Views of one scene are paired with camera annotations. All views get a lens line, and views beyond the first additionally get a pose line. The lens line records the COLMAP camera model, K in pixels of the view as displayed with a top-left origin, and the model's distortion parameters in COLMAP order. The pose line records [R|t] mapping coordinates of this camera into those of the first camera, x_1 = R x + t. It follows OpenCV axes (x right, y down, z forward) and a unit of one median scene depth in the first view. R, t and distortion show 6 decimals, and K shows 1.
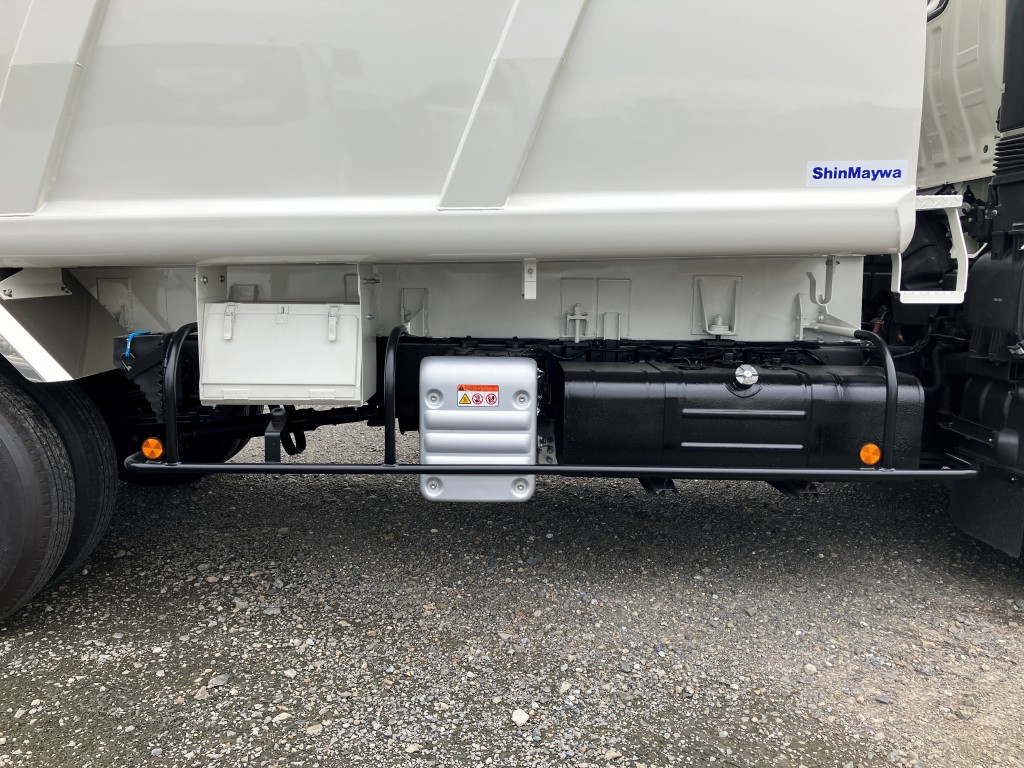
lens RADIAL K [[851.8, 0, 547.9], [0, 851.8, 393.2], [0, 0, 1]] dist [0.038607, -0.028803]
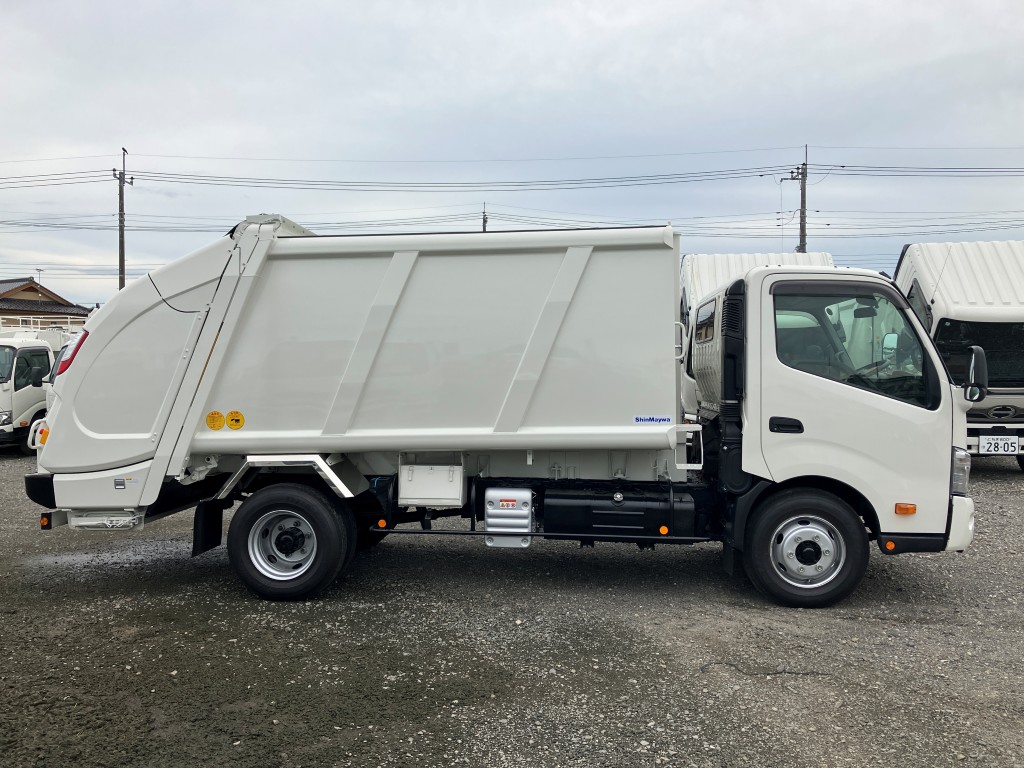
lens RADIAL K [[851.8, 0, 513.3], [0, 851.8, 388.2], [0, 0, 1]] dist [0.038607, -0.028803]
pose [[0.991872, -0.004419, -0.127162, 0.244276], [-0.012300, 0.991386, -0.130391, -0.007753], [0.126642, 0.130896, 0.983274, -1.449664]]
